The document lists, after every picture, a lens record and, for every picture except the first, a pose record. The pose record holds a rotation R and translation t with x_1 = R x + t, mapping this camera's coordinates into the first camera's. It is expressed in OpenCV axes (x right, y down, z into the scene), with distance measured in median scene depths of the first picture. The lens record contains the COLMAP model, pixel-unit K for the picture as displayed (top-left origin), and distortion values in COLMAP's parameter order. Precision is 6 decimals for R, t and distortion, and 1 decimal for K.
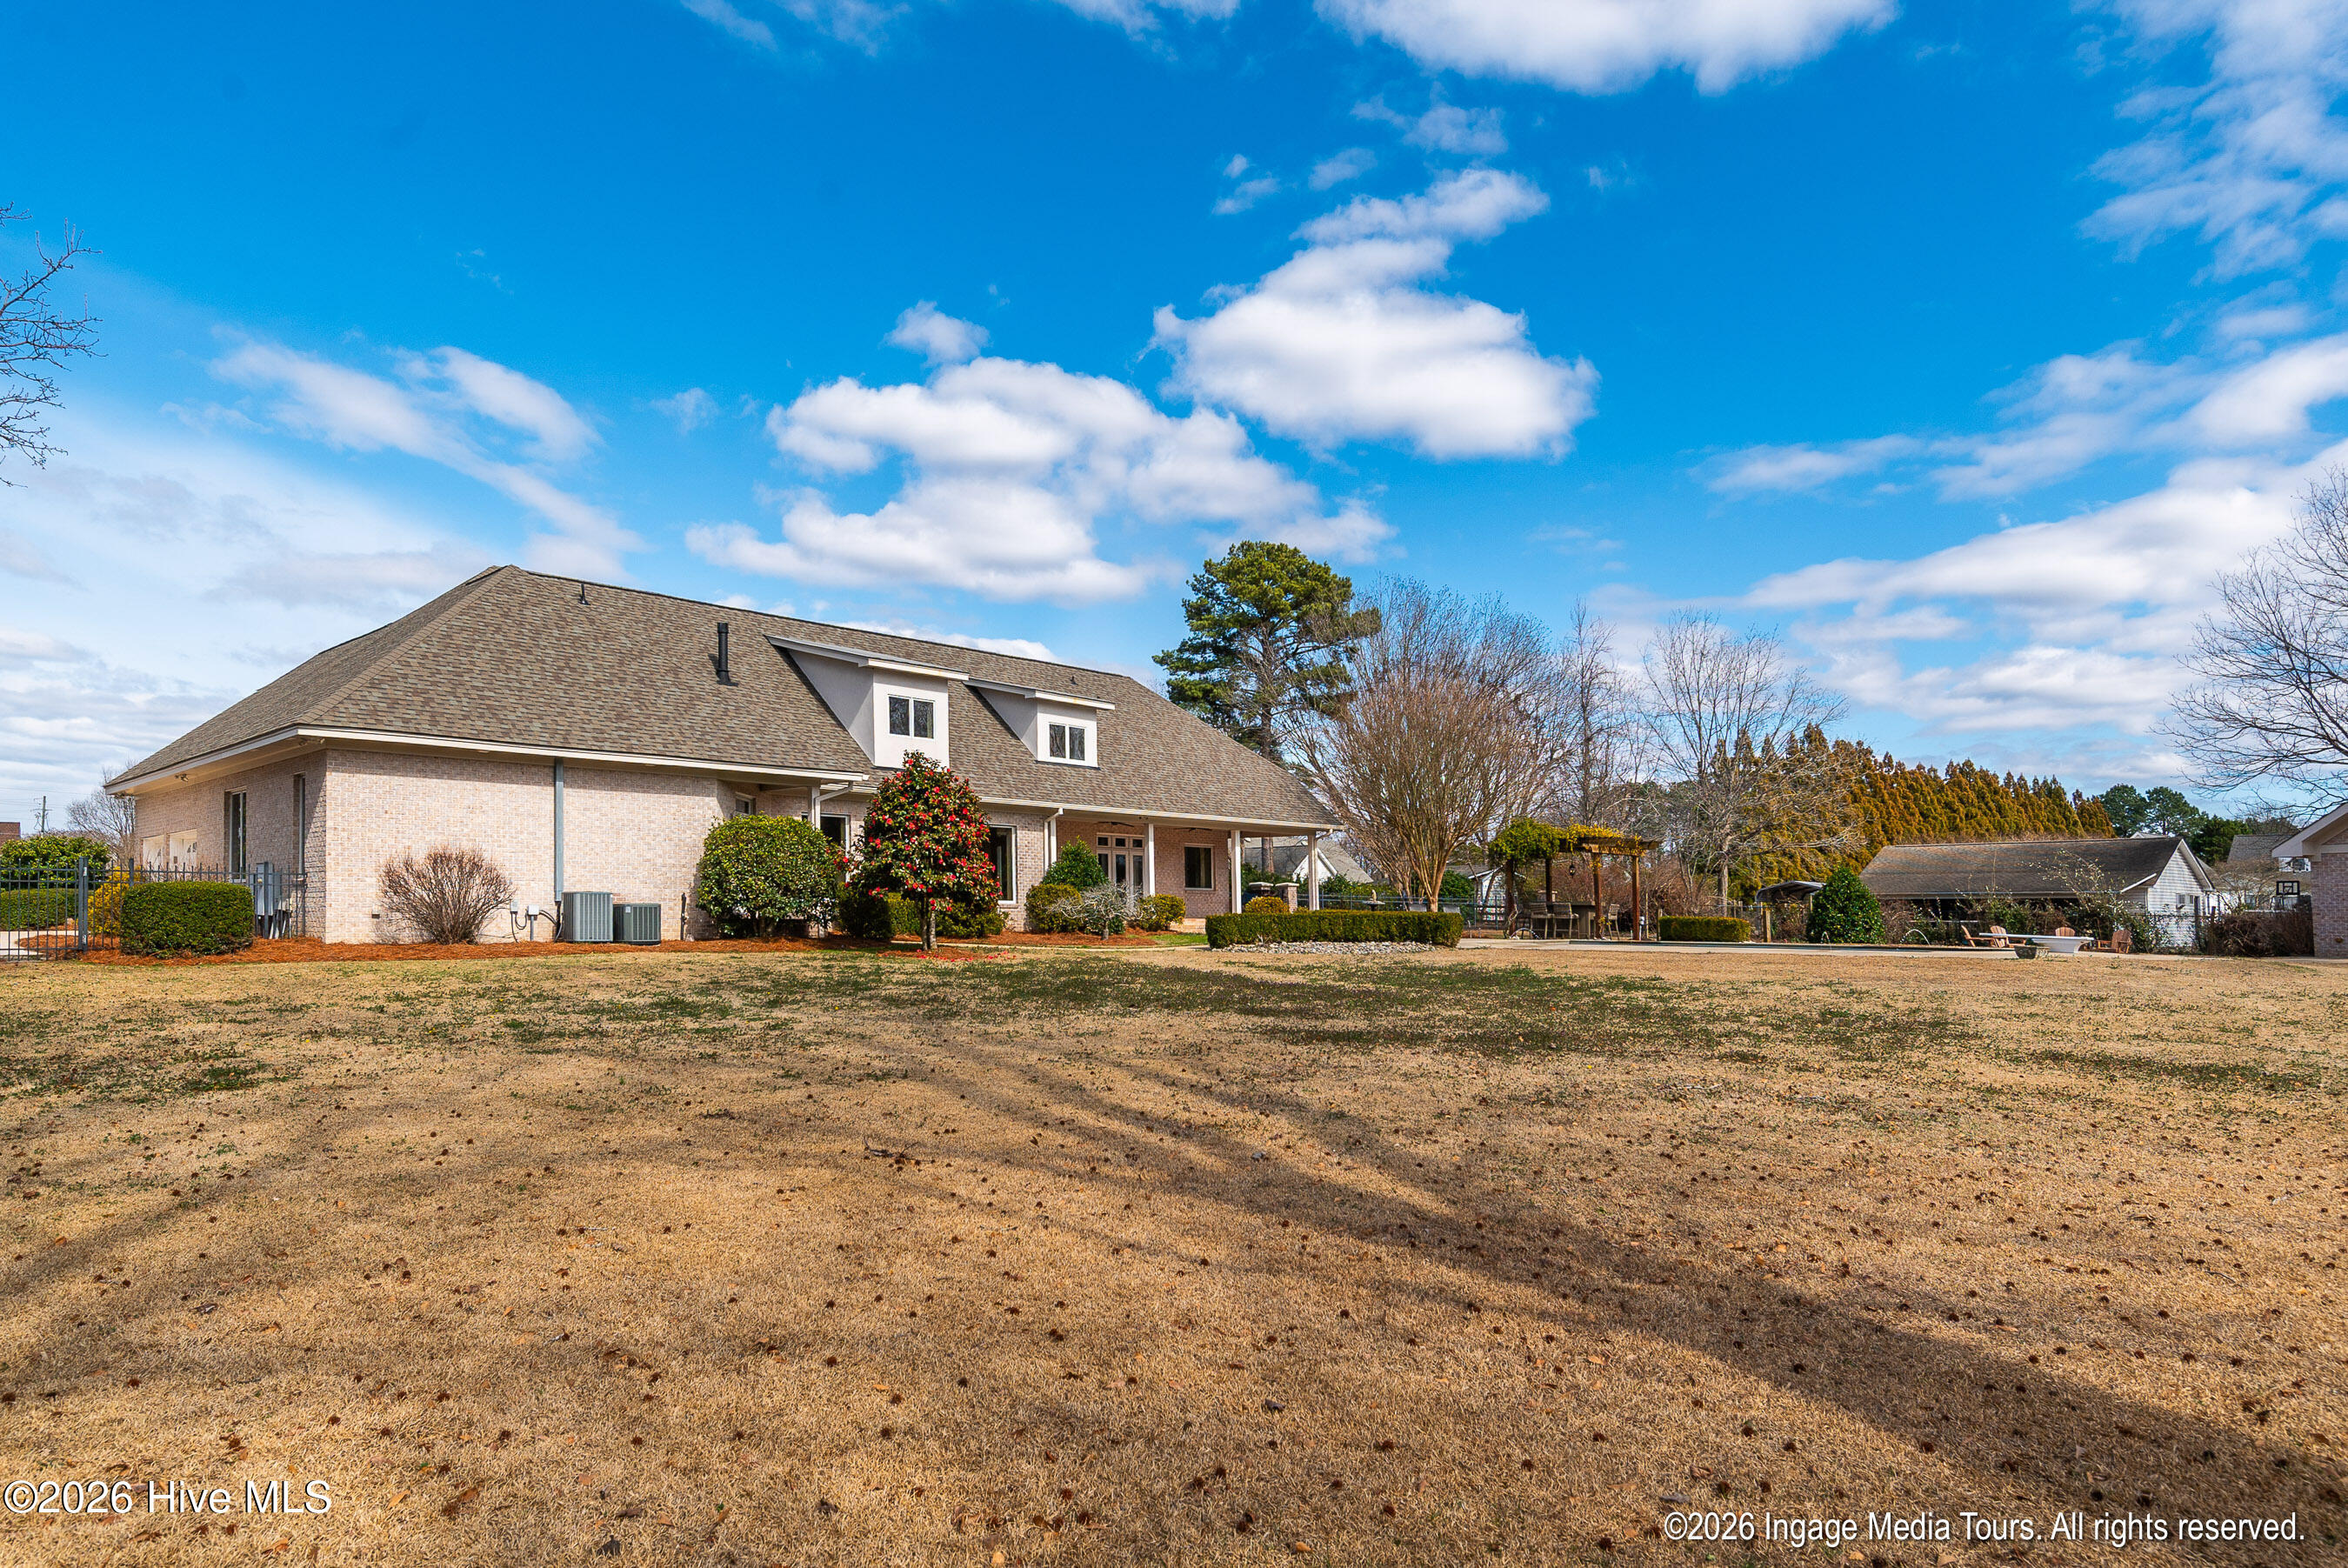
lens RADIAL K [[1471.1, 0, 1193.7], [0, 1471.1, 798.3], [0, 0, 1]] dist [0.052101, 0.000721]
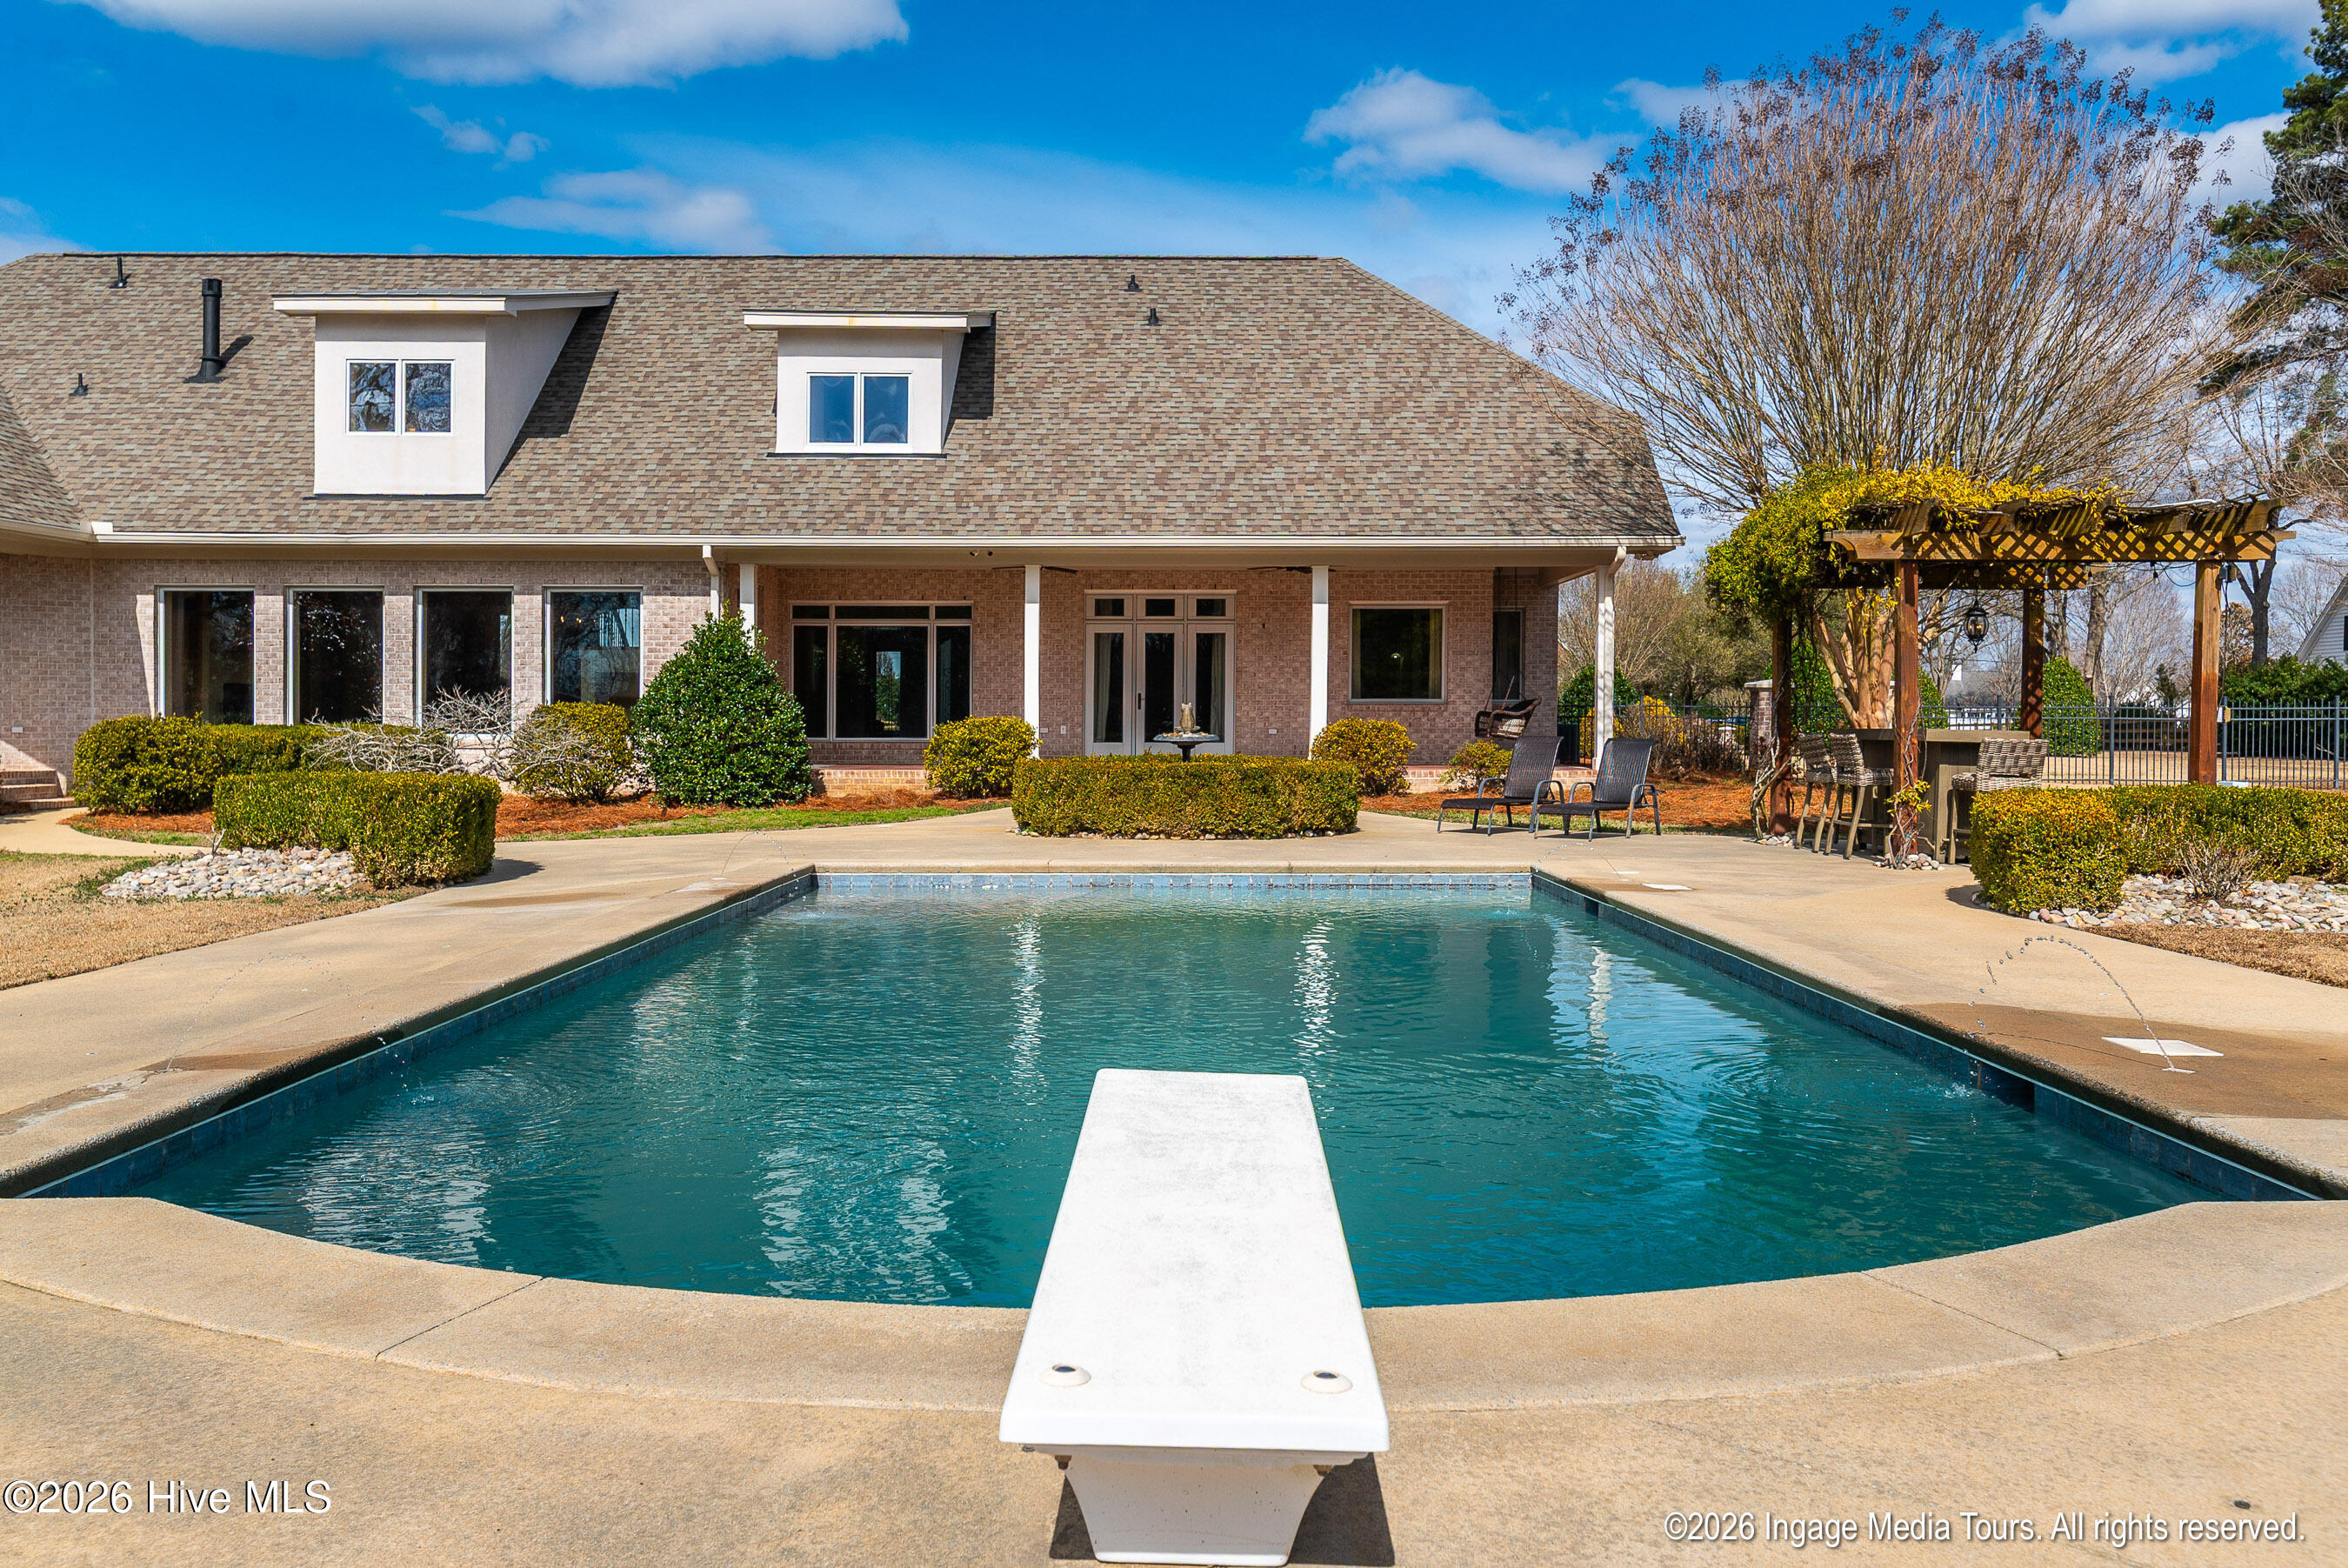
lens RADIAL K [[1872.6, 0, 1184.0], [0, 1872.6, 747.0], [0, 0, 1]] dist [0.004310, 0.006172]
pose [[0.675011, 0.001452, -0.737806, 0.454019], [0.061932, 0.996357, 0.058621, 0.044765], [0.735204, -0.085263, 0.672462, 0.662909]]
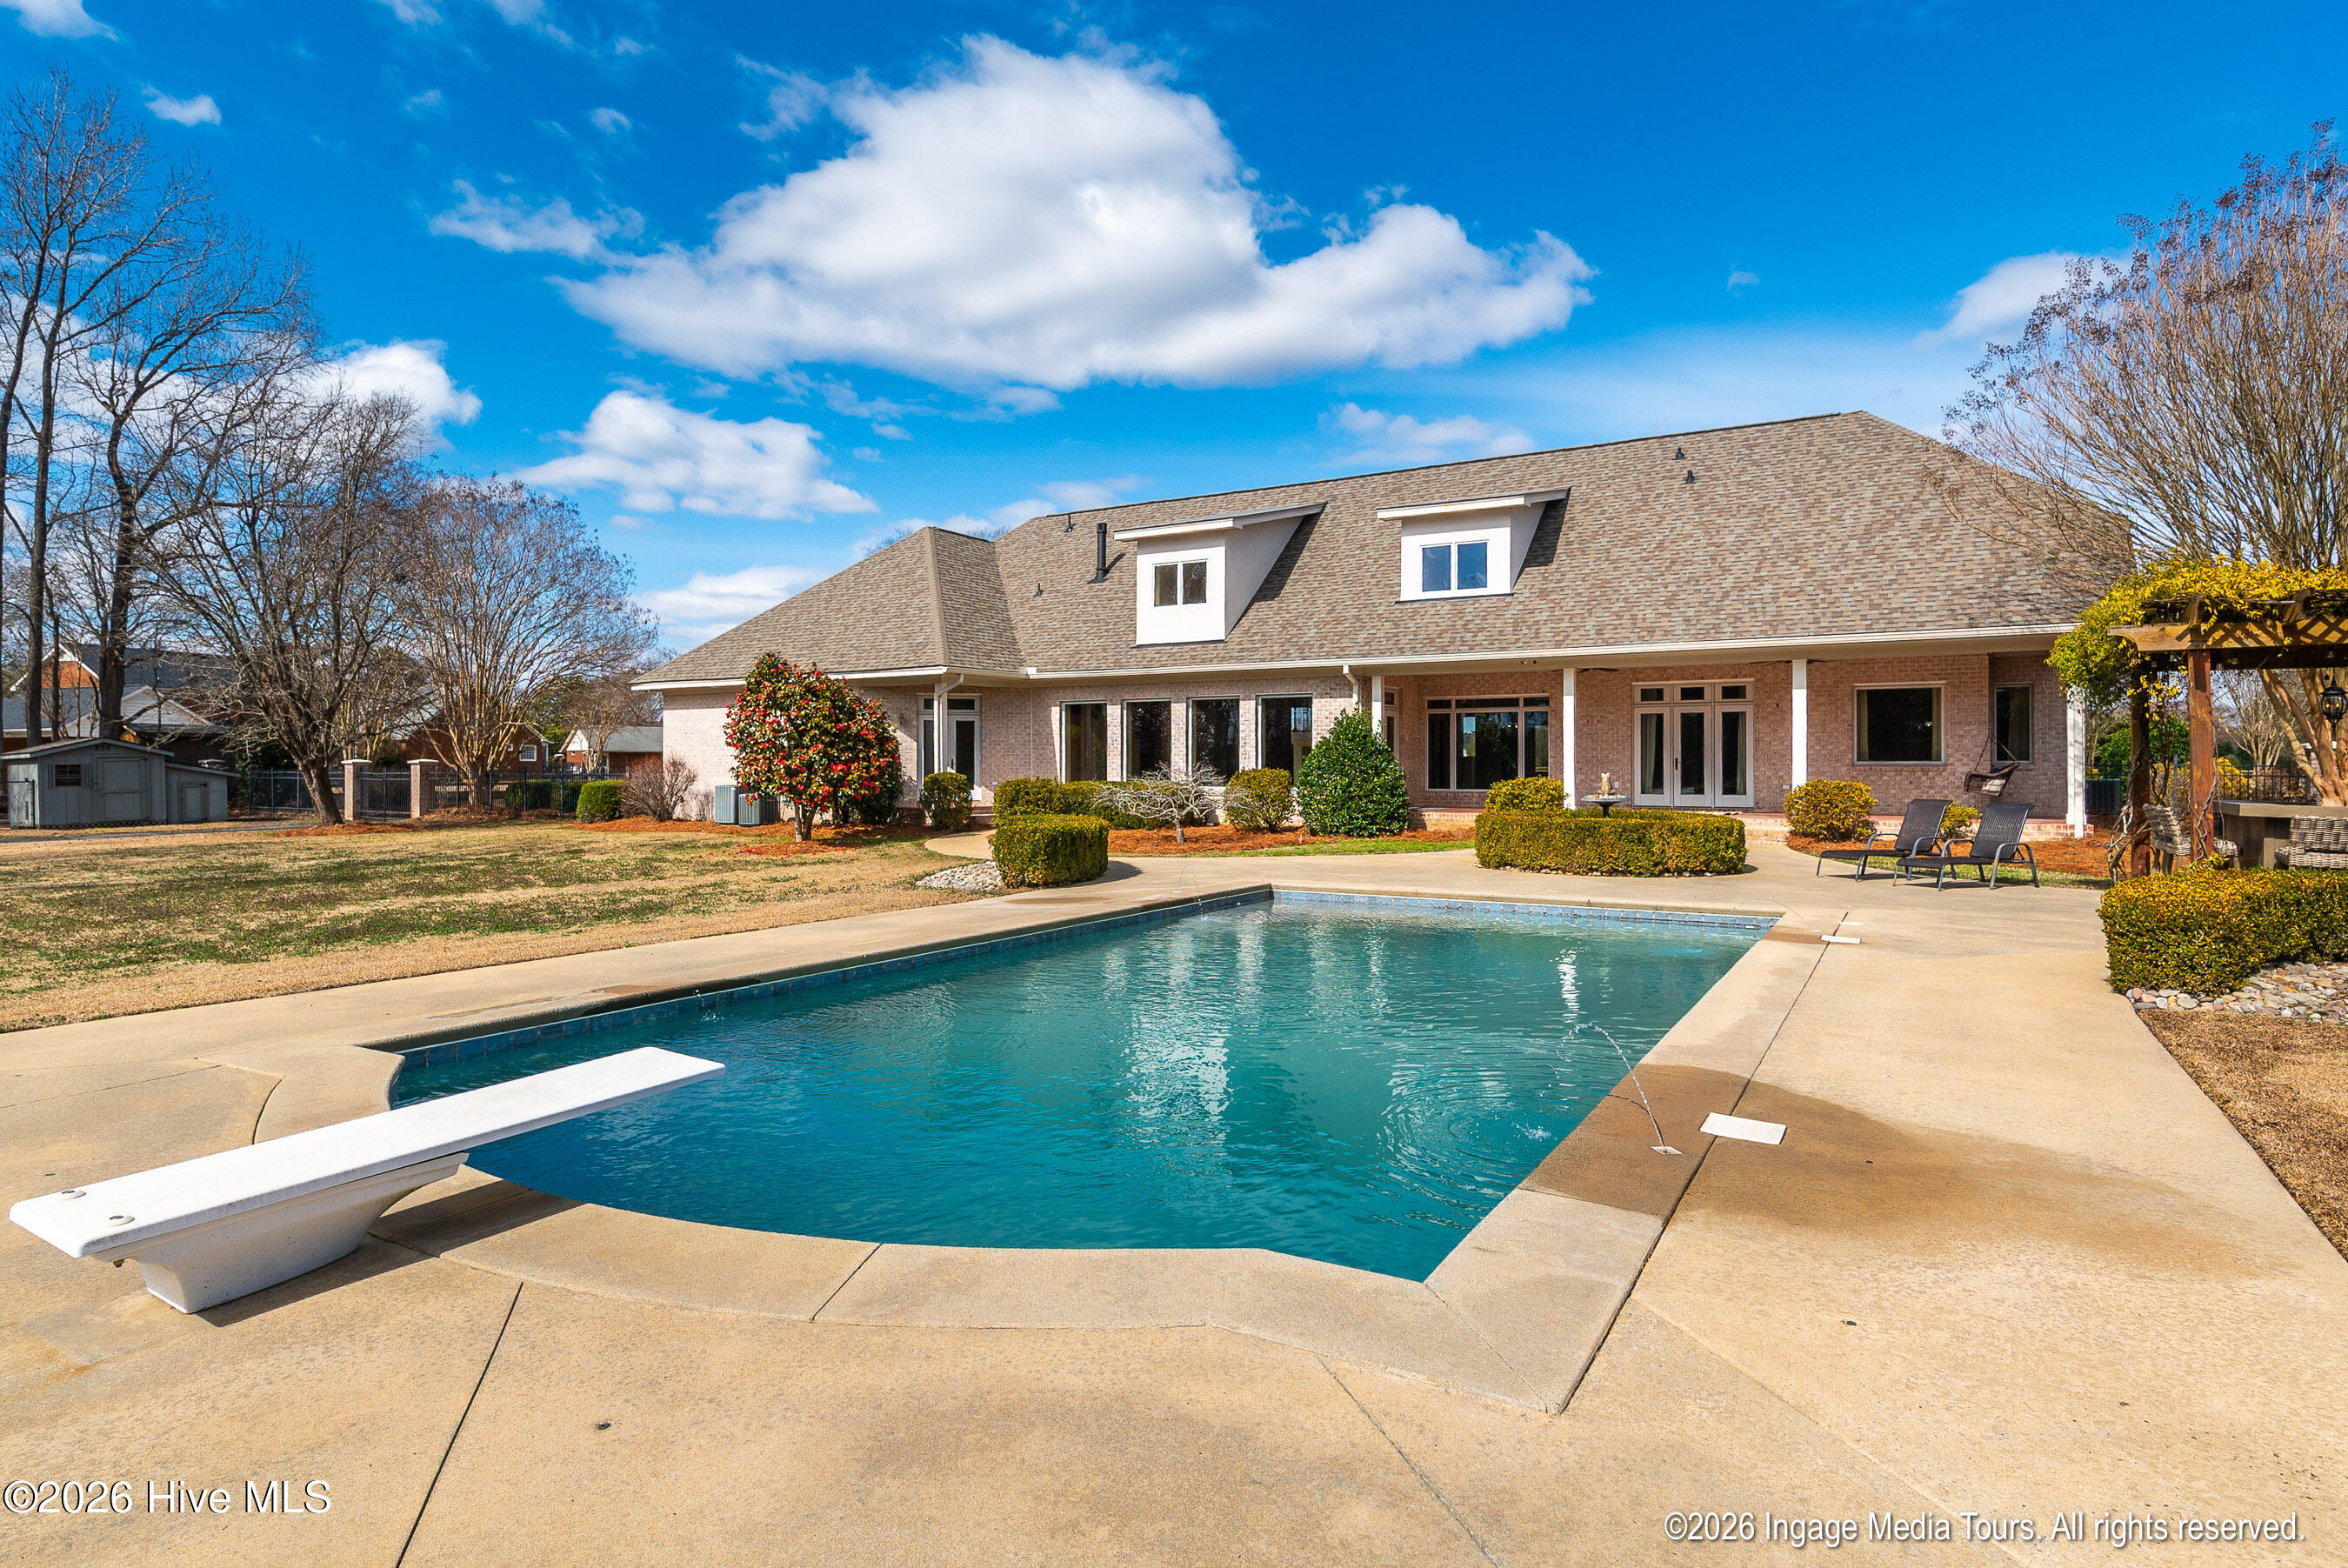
lens RADIAL K [[1264.0, 0, 1153.0], [0, 1264.0, 755.5], [0, 0, 1]] dist [-0.001749, 0.002524]
pose [[0.185859, -0.016620, -0.982436, 0.500476], [0.078994, 0.996873, -0.001920, 0.044076], [0.979396, -0.077249, 0.186591, 0.746309]]
